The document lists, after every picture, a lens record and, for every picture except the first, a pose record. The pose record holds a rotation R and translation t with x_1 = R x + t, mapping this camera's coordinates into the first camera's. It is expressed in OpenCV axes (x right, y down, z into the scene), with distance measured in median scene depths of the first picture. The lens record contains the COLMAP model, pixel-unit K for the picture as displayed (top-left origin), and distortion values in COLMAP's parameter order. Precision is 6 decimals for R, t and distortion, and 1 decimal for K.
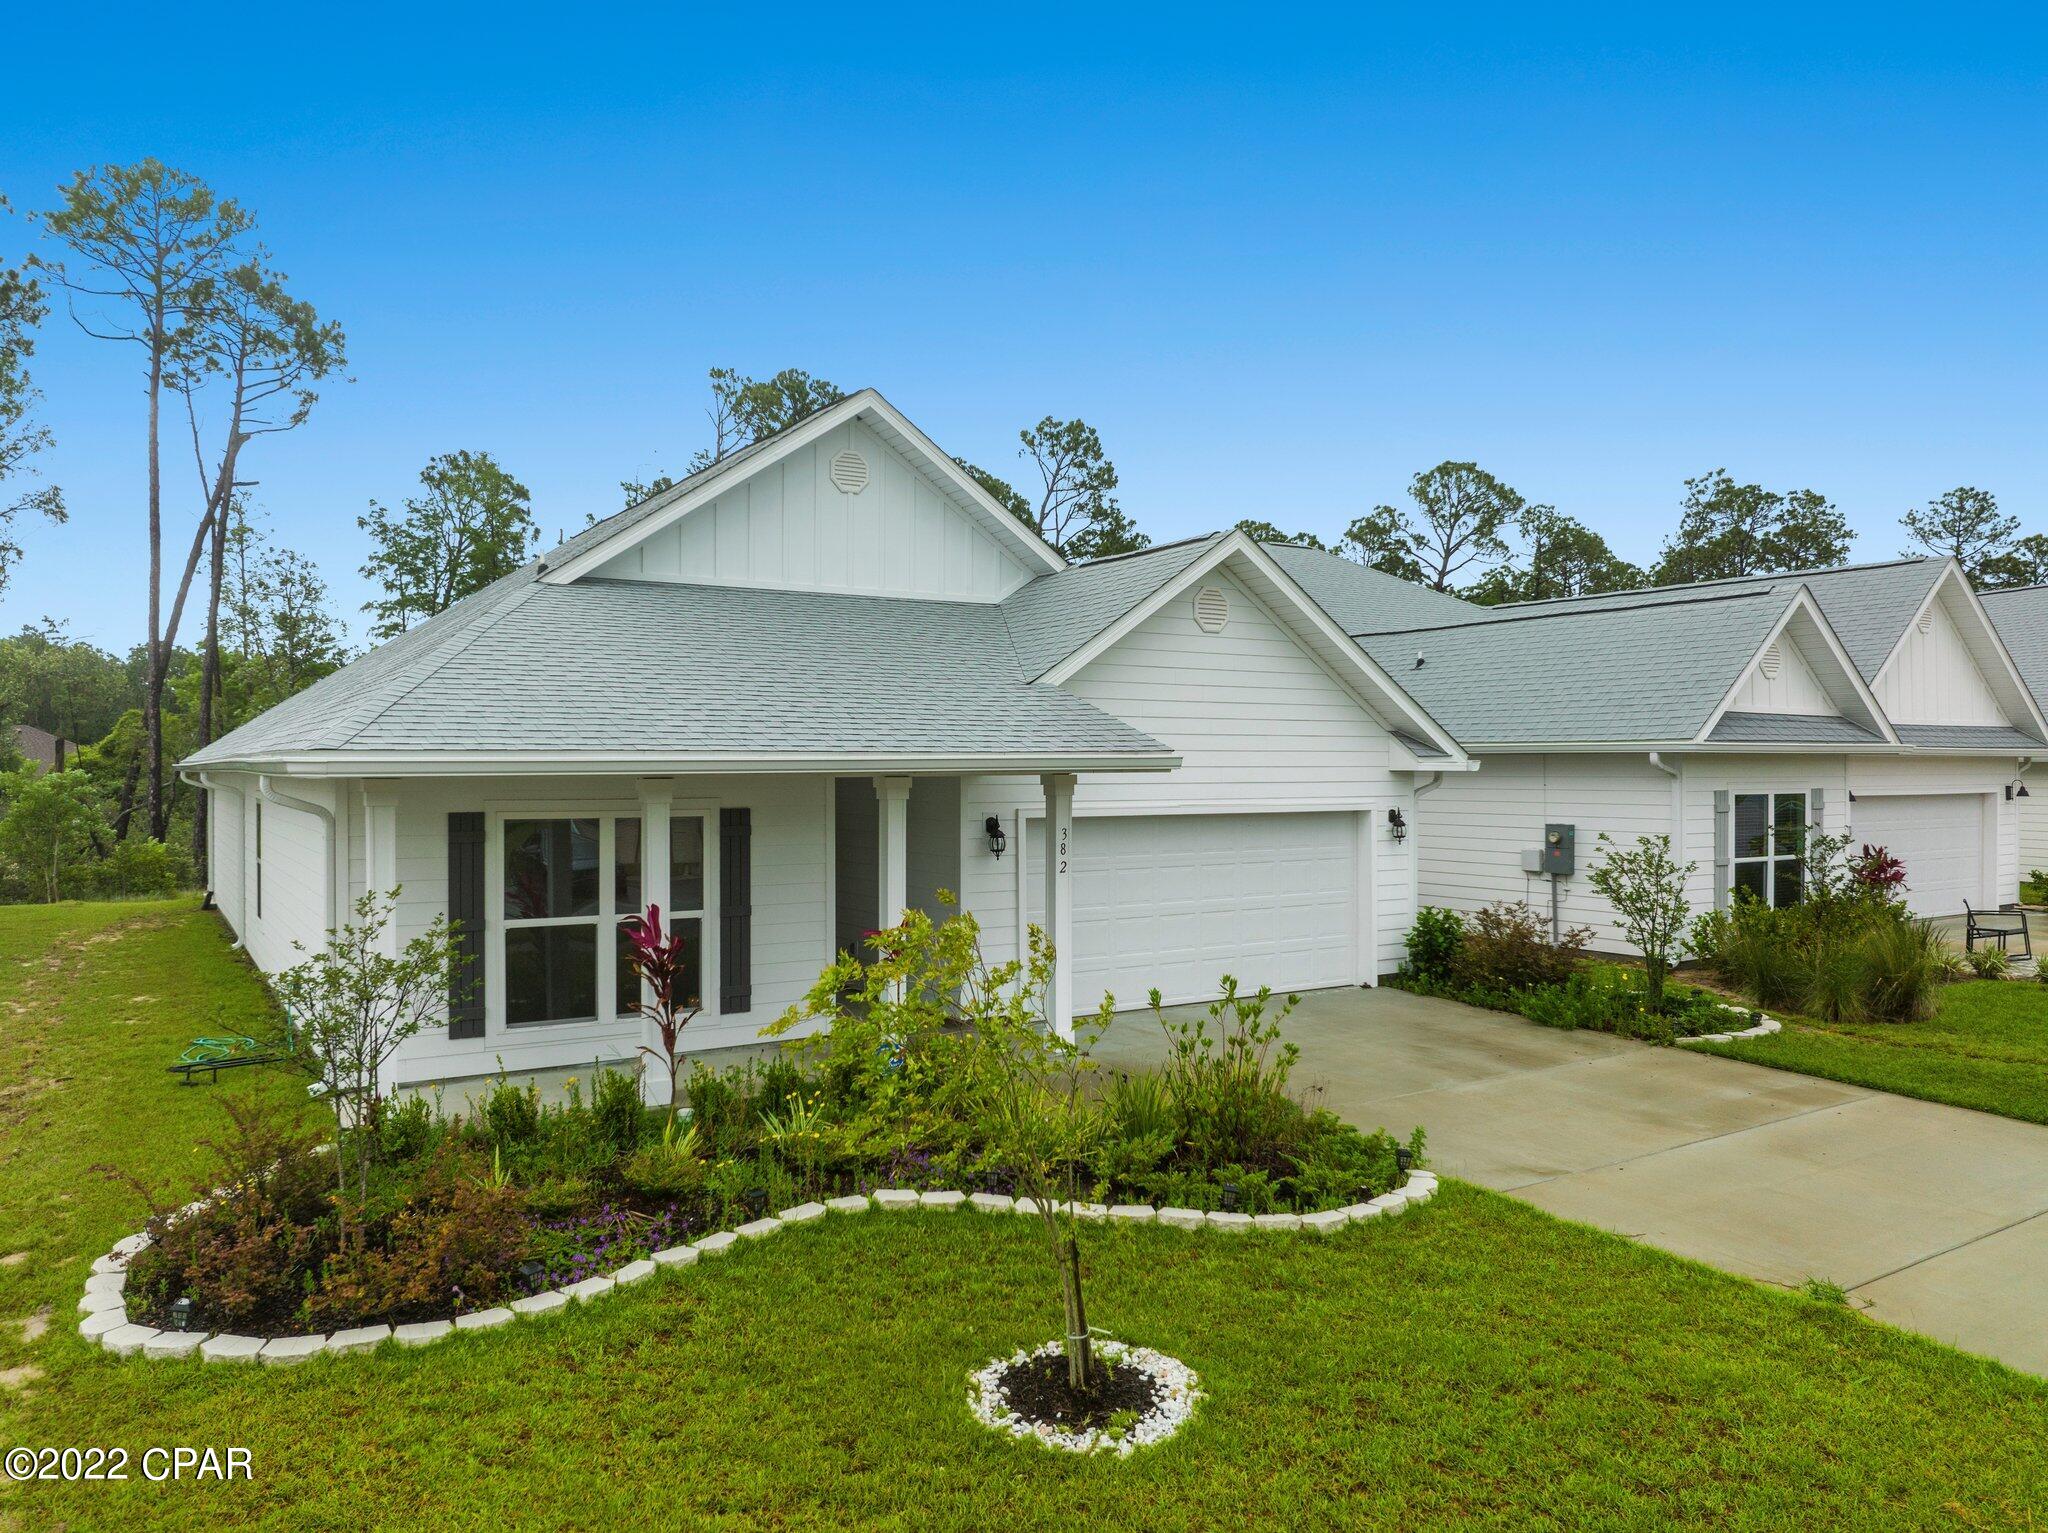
lens RADIAL K [[1451.8, 0, 1000.2], [0, 1451.8, 763.6], [0, 0, 1]] dist [-0.034136, -0.003958]
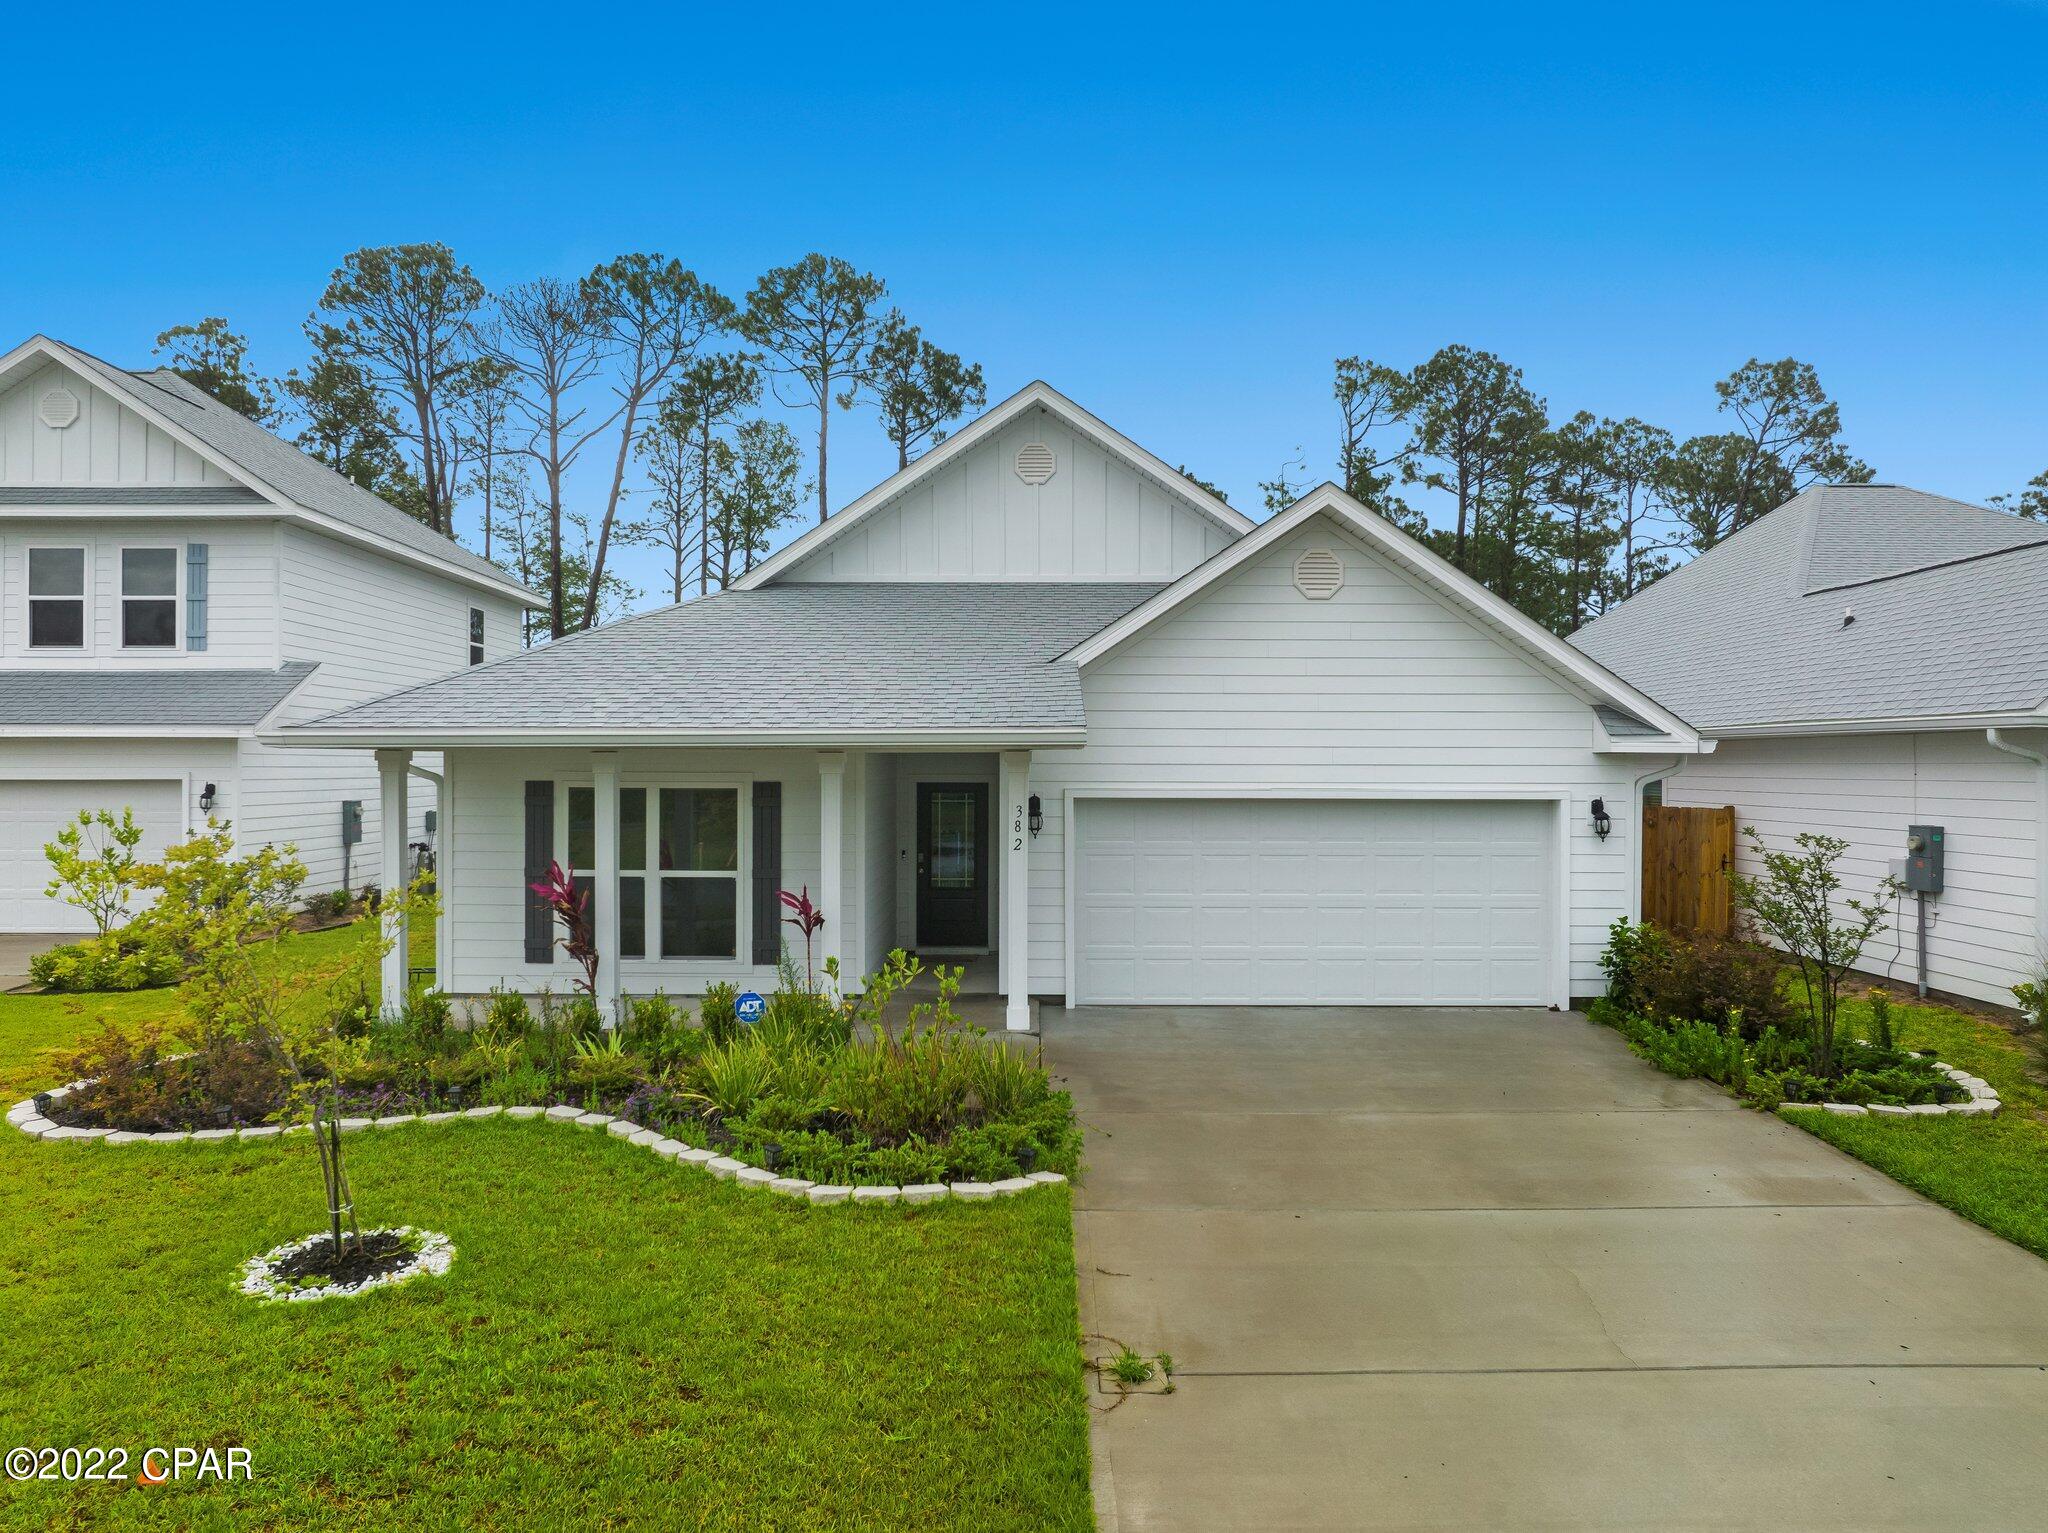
lens RADIAL K [[1451.8, 0, 1000.2], [0, 1451.8, 763.6], [0, 0, 1]] dist [-0.034136, -0.003958]
pose [[0.837950, 0.003574, -0.545736, 0.477563], [-0.003160, 0.999994, 0.001696, 0.011854], [0.545738, 0.000304, 0.837956, 0.131802]]
